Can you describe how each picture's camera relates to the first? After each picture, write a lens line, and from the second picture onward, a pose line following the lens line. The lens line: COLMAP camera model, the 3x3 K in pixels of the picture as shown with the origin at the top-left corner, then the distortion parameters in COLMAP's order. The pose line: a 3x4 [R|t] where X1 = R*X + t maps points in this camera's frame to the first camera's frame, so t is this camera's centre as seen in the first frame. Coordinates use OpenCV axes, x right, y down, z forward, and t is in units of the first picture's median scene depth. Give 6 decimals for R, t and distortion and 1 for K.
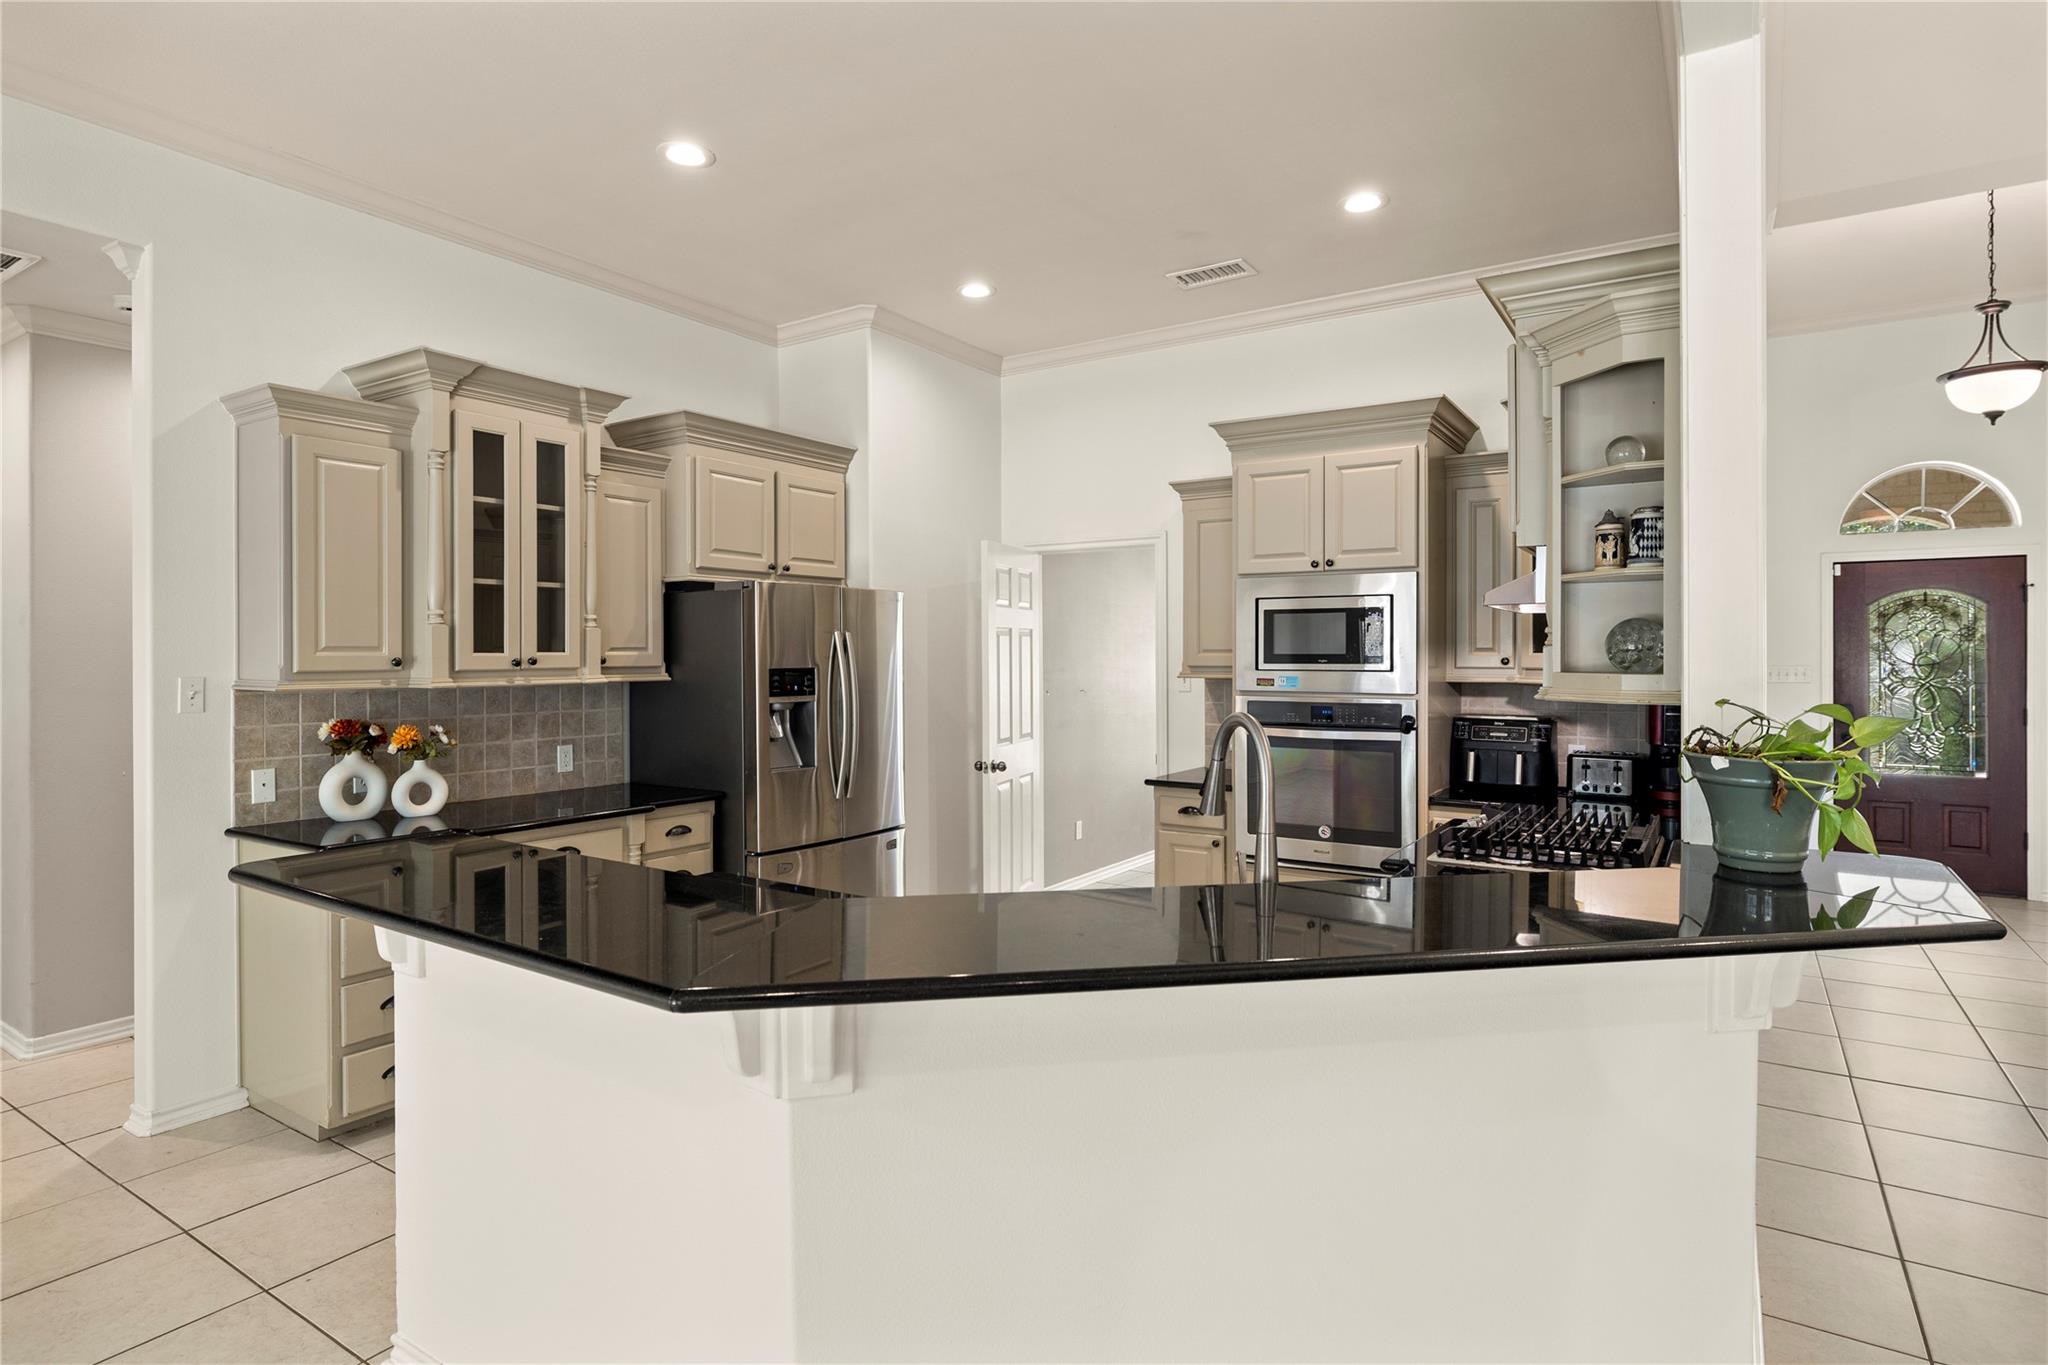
lens RADIAL K [[1069.2, 0, 1026.6], [0, 1069.2, 669.9], [0, 0, 1]] dist [0.000619, -0.000768]
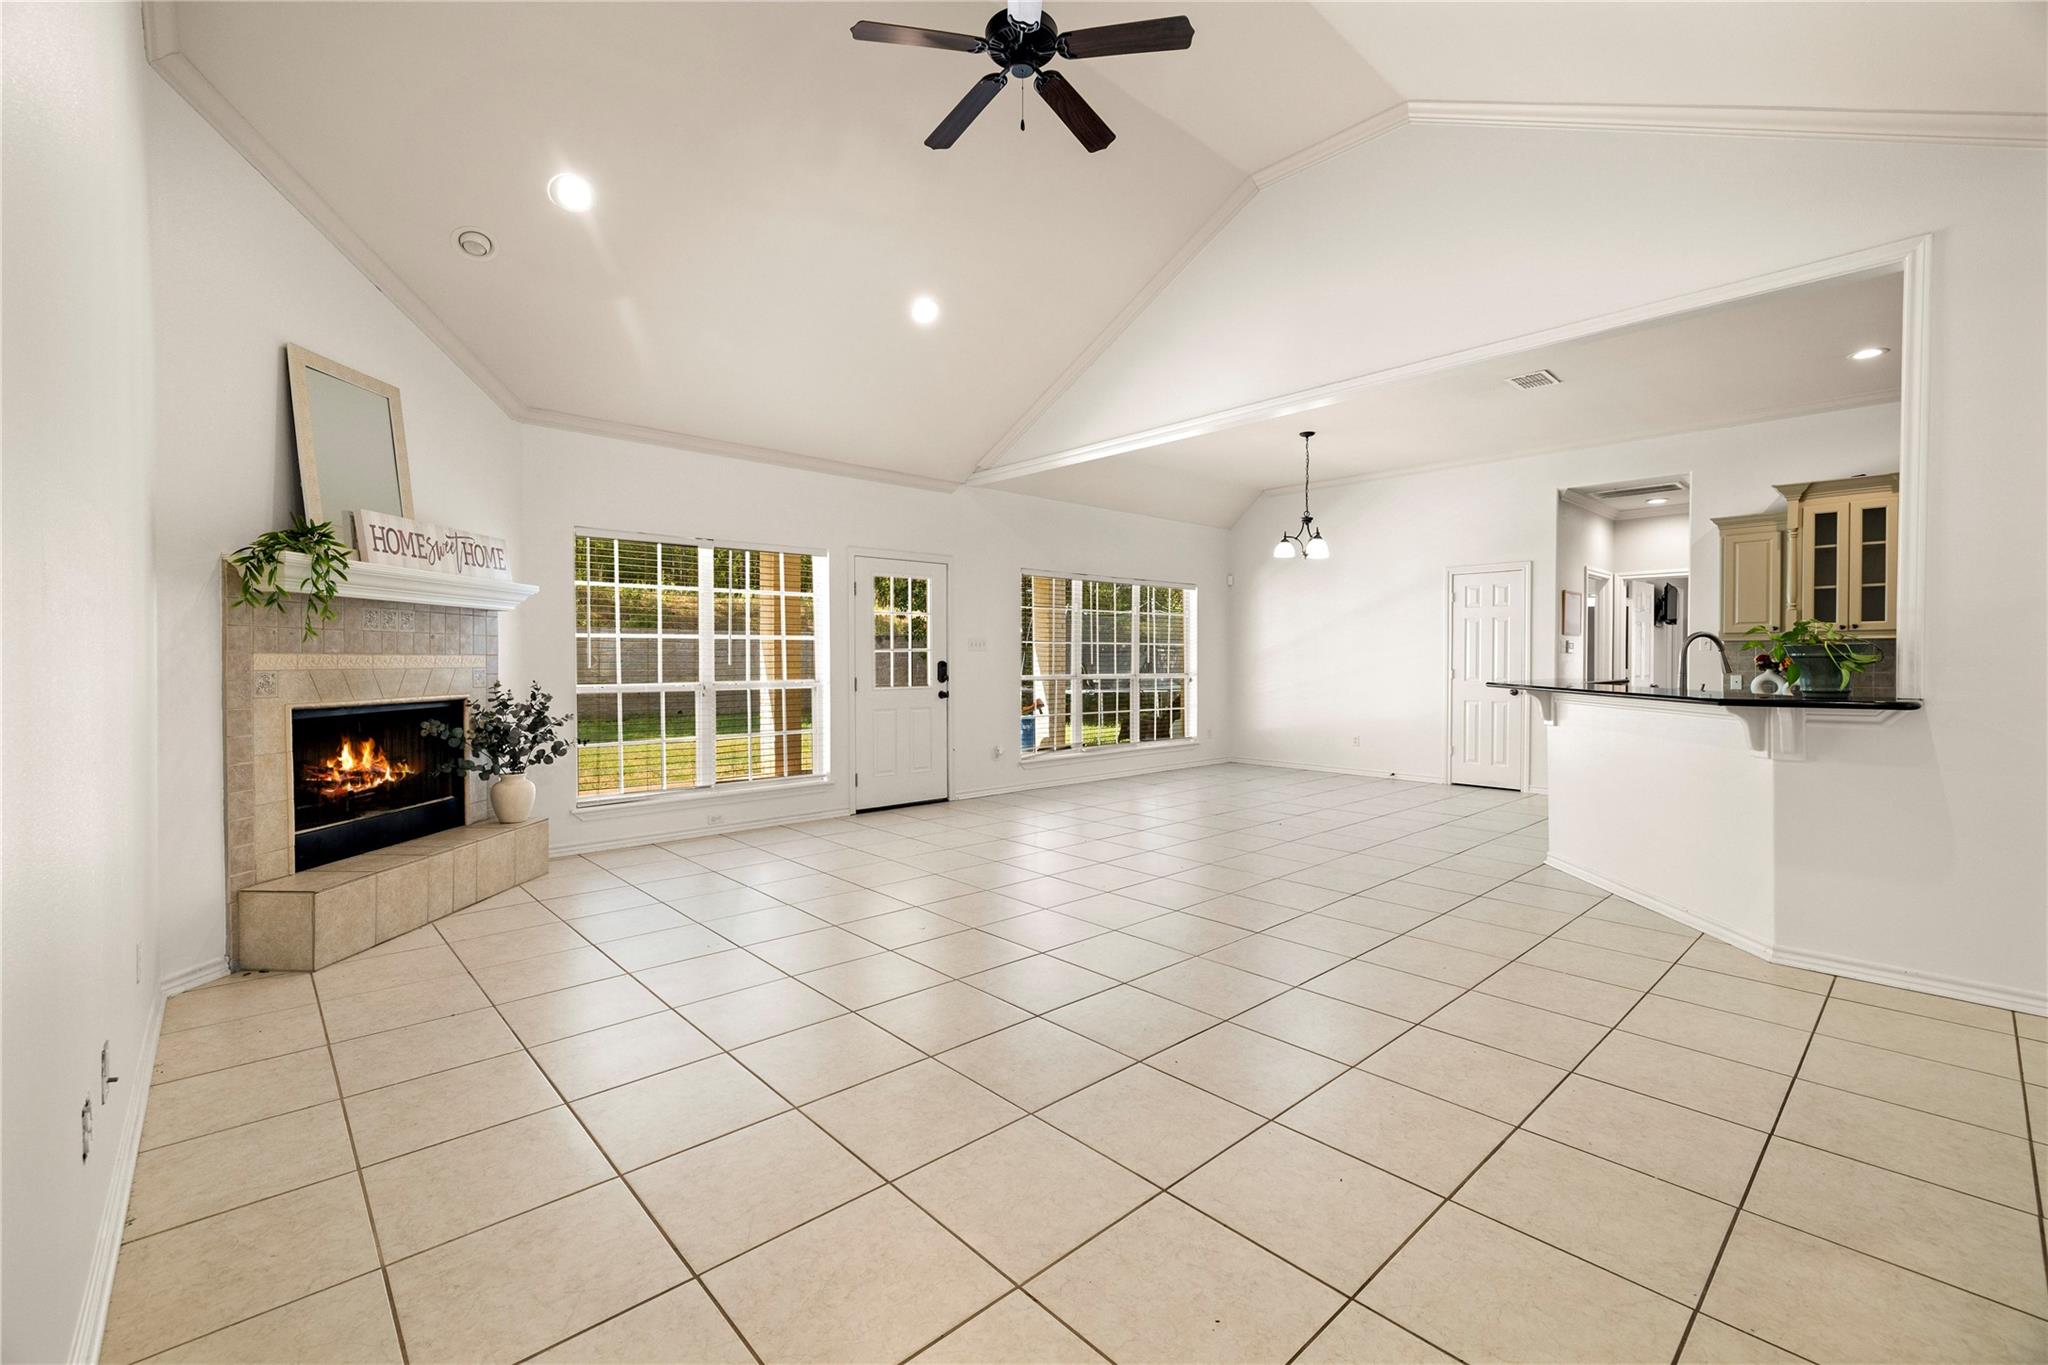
lens RADIAL K [[864.6, 0, 1032.4], [0, 864.6, 685.3], [0, 0, 1]] dist [0.002711, 0.000004]
pose [[-0.238948, 0.028267, -0.970621, 1.308595], [-0.007904, 0.999486, 0.031054, 0.057362], [0.971000, 0.015092, -0.238602, -0.053053]]
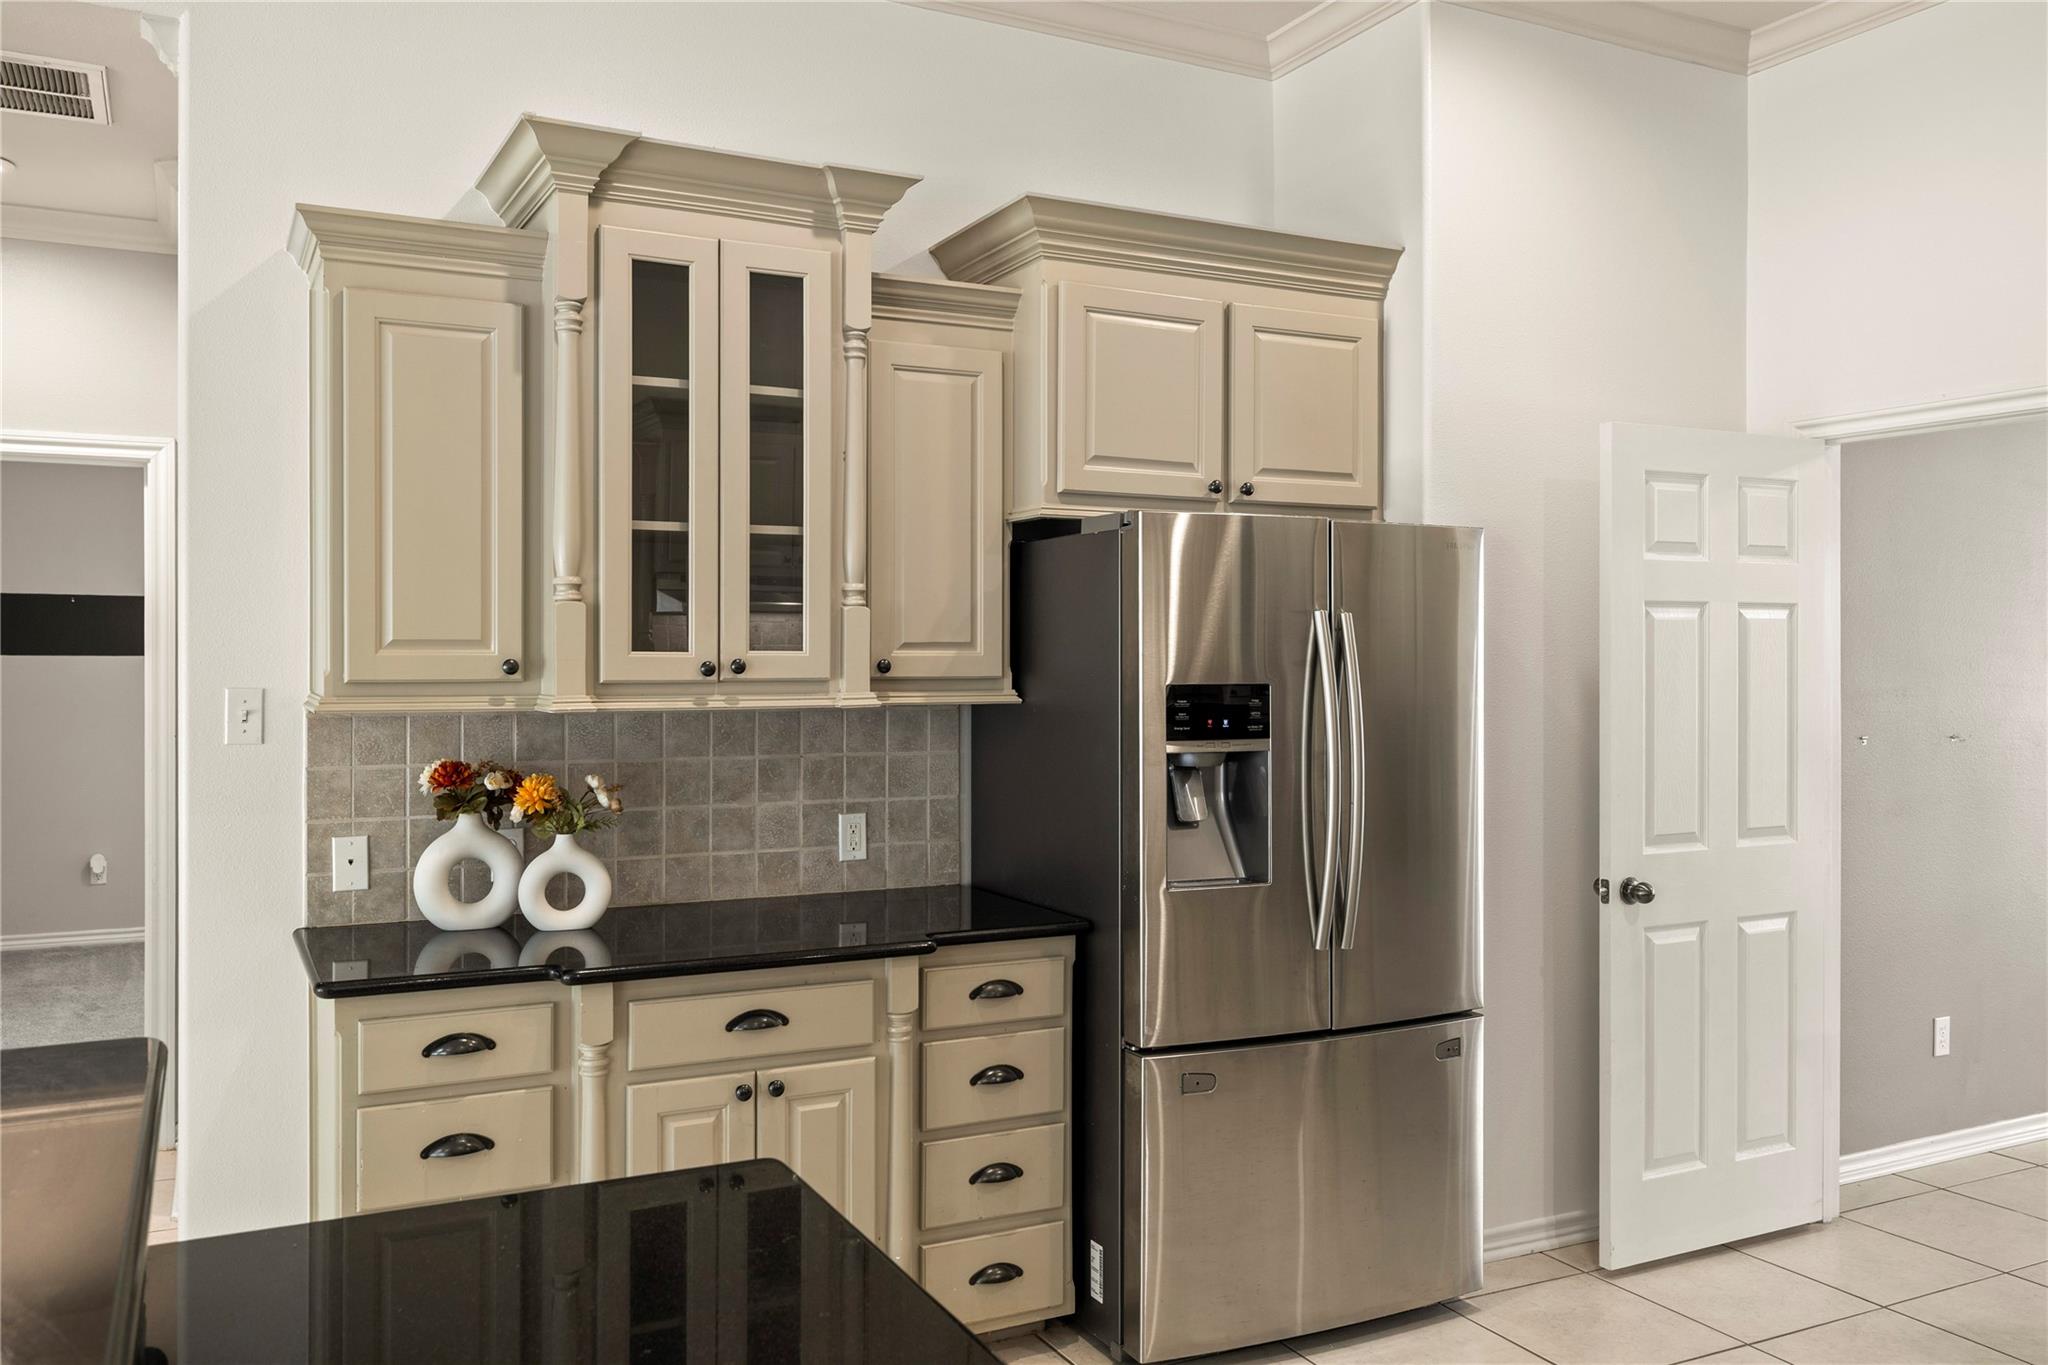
lens RADIAL K [[1623.7, 0, 1025.9], [0, 1623.7, 677.7], [0, 0, 1]] dist [0.002895, 0.002149]
pose [[0.870285, 0.011248, -0.492420, 0.081673], [-0.011470, 0.999931, 0.002570, -0.005983], [0.492415, 0.003411, 0.870354, 0.314039]]
